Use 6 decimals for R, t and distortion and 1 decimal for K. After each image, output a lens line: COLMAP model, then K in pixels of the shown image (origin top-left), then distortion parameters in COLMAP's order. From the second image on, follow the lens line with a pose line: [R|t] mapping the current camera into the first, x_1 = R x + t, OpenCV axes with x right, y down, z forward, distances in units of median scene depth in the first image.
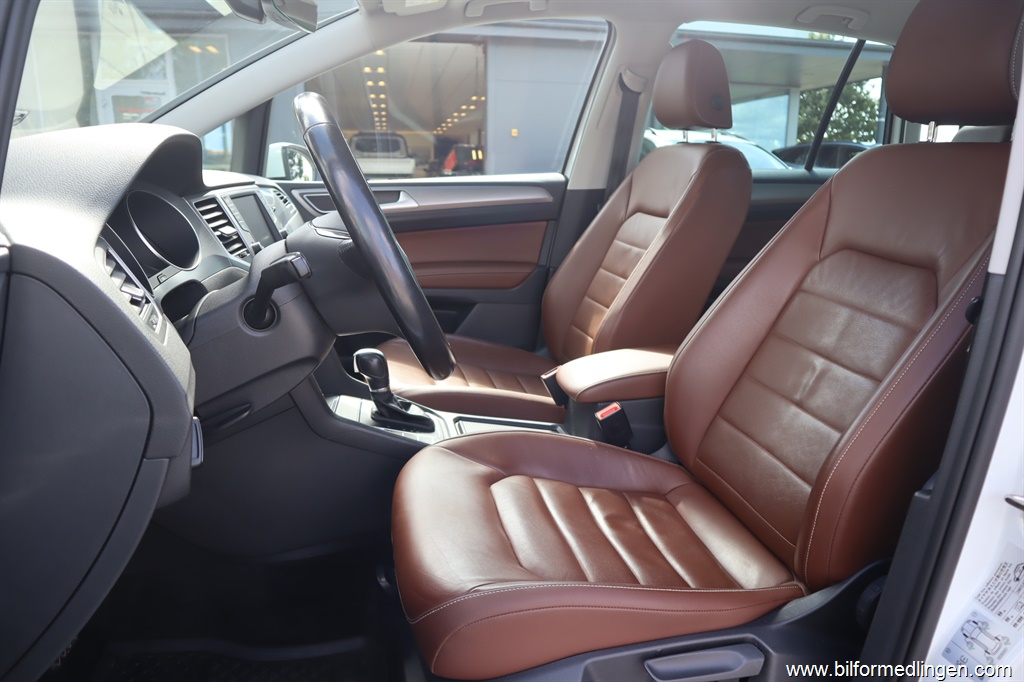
lens RADIAL K [[722.3, 0, 512.0], [0, 722.3, 341.0], [0, 0, 1]] dist [-0.132224, 0.078500]
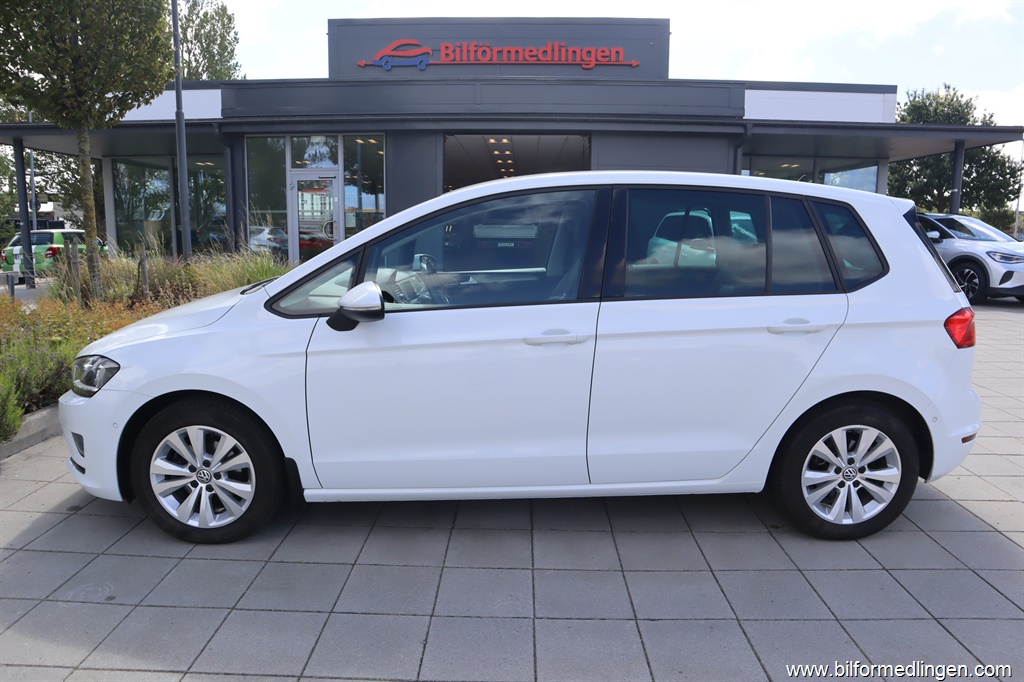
lens RADIAL K [[722.3, 0, 512.0], [0, 722.3, 341.0], [0, 0, 1]] dist [-0.132224, 0.078500]
pose [[0.982450, 0.024141, -0.184955, 0.063587], [-0.038208, 0.996609, -0.072872, 0.024701], [0.182568, 0.078660, 0.980042, -0.188726]]
